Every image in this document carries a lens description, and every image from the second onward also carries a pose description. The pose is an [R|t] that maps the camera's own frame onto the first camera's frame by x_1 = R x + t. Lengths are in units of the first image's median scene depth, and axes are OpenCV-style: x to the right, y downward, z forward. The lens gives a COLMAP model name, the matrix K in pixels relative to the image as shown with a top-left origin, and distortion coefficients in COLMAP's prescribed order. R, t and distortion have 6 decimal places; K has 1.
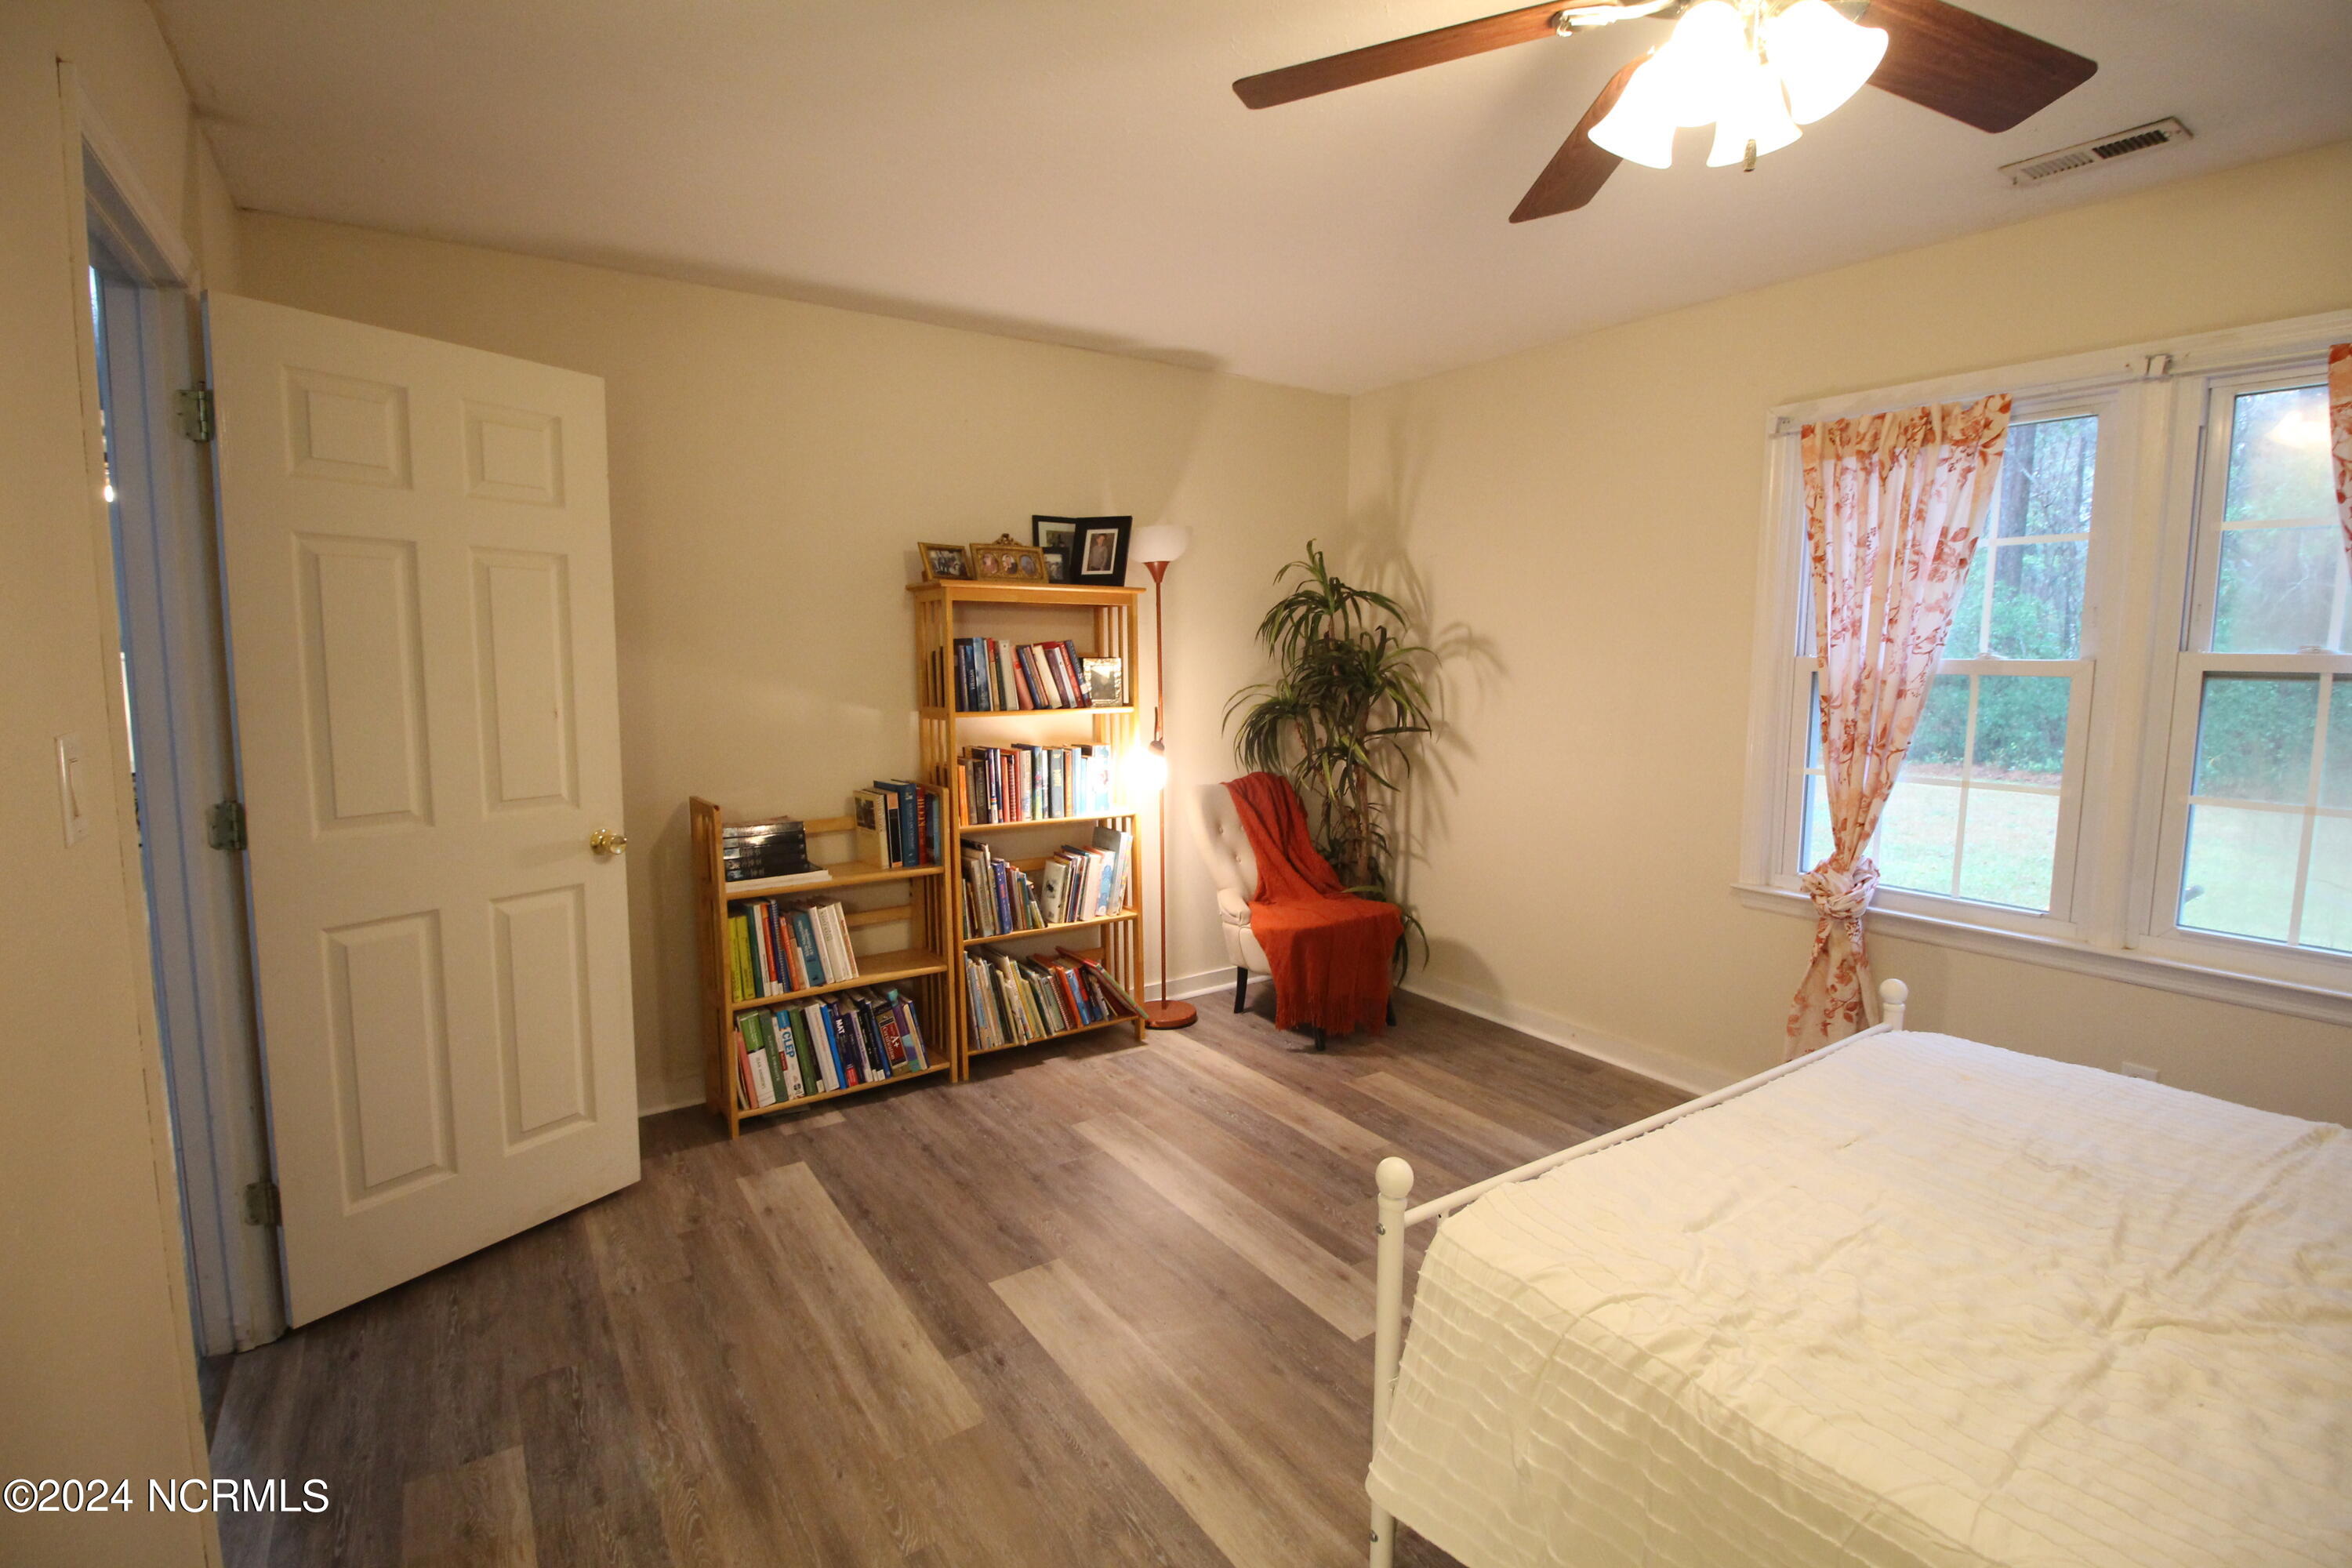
lens RADIAL K [[1087.1, 0, 1181.5], [0, 1087.1, 774.1], [0, 0, 1]] dist [0.000641, -0.011314]
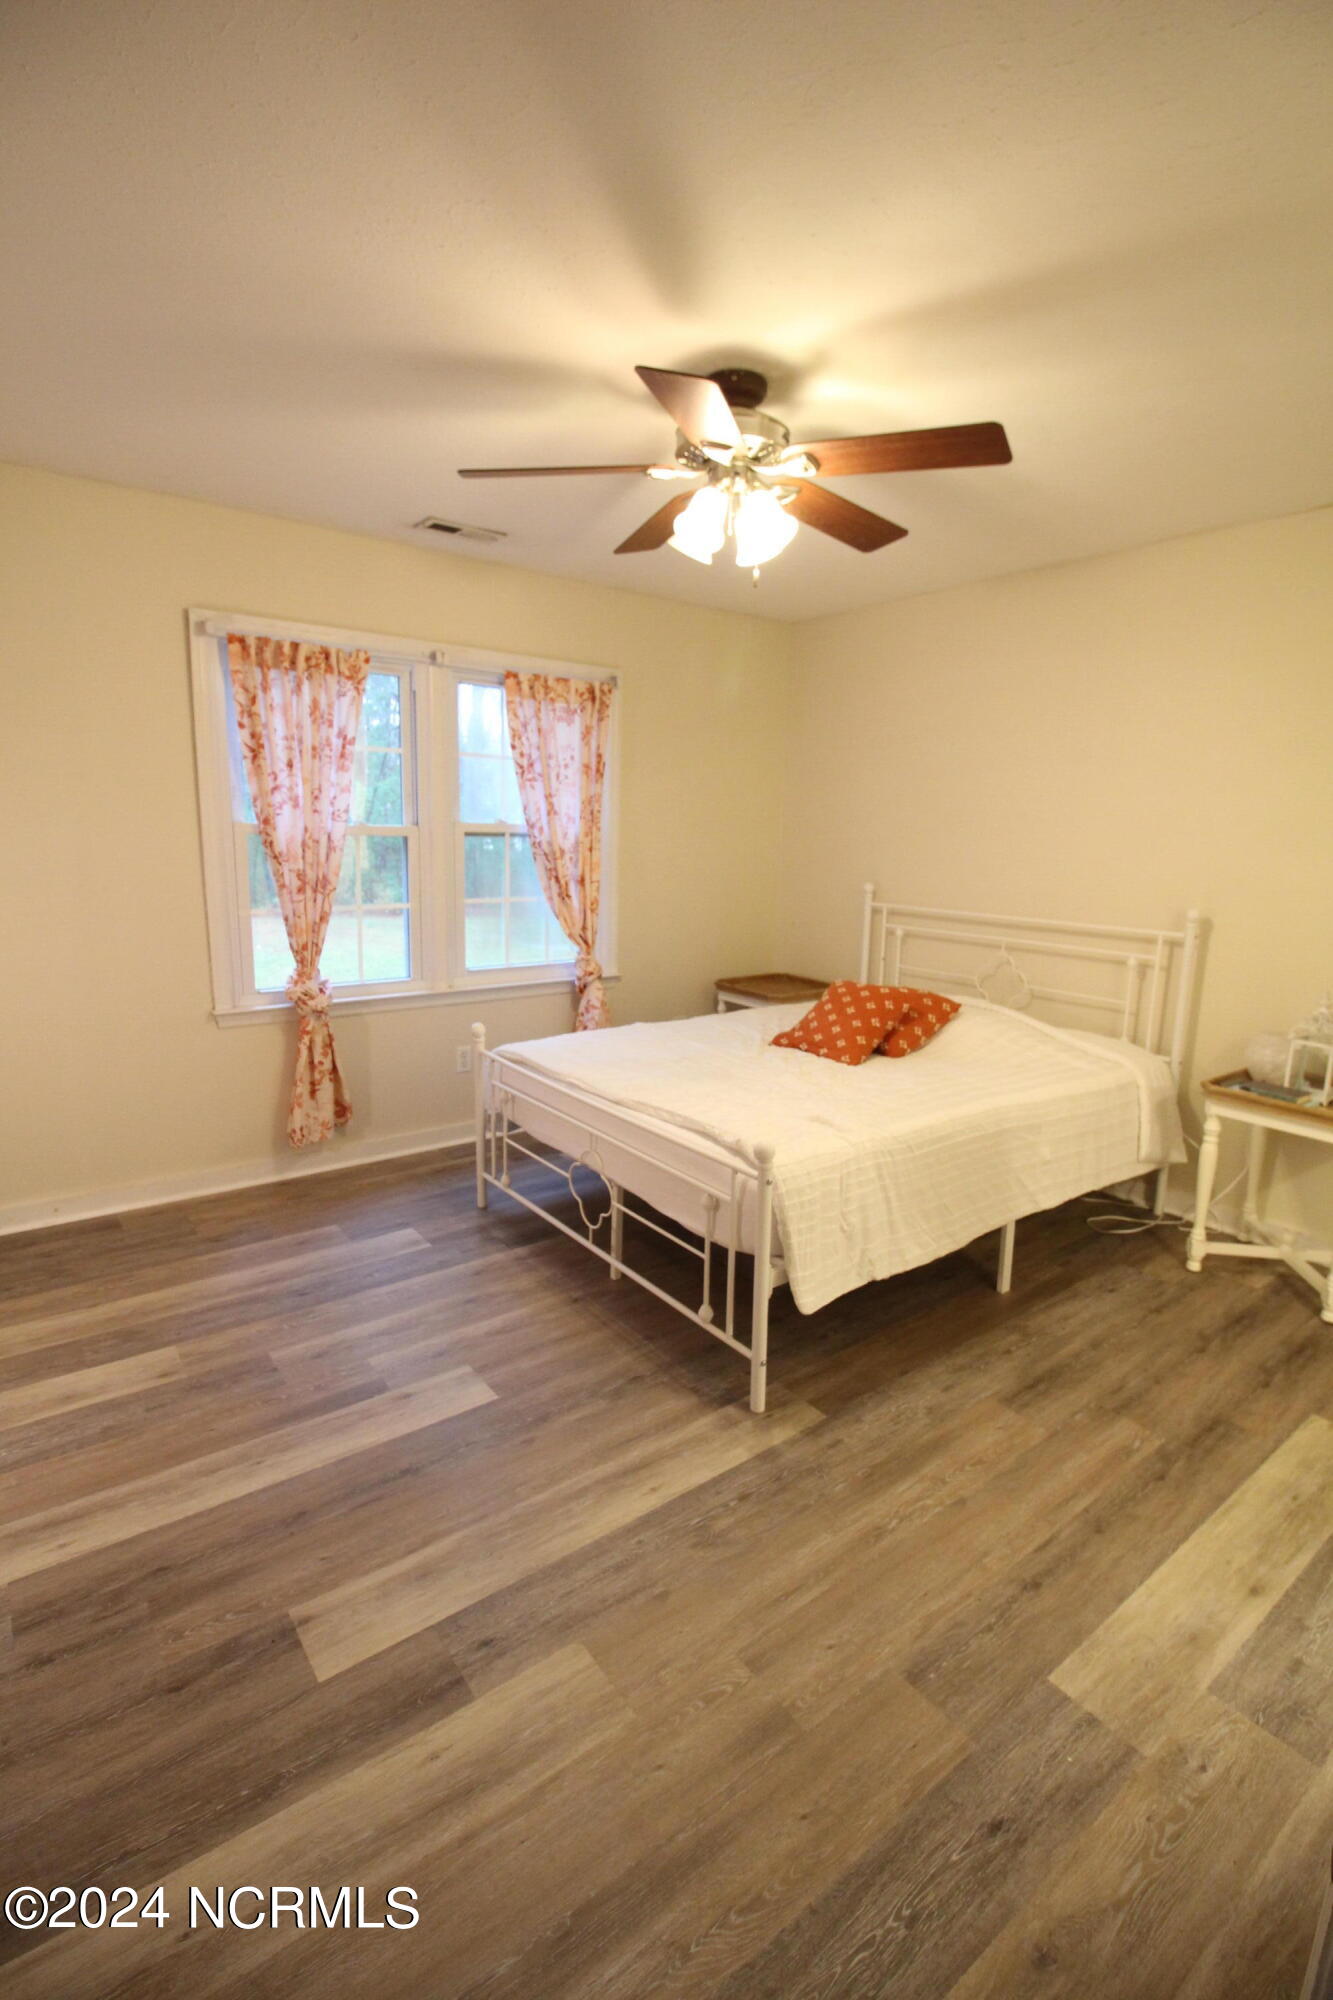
lens RADIAL K [[924.4, 0, 670.8], [0, 924.4, 1005.9], [0, 0, 1]] dist [0.000641, -0.011314]
pose [[-0.050416, -0.197224, 0.979061, -0.661458], [0.089371, 0.975484, 0.201105, -0.085672], [-0.994722, 0.097639, -0.031554, 0.672387]]
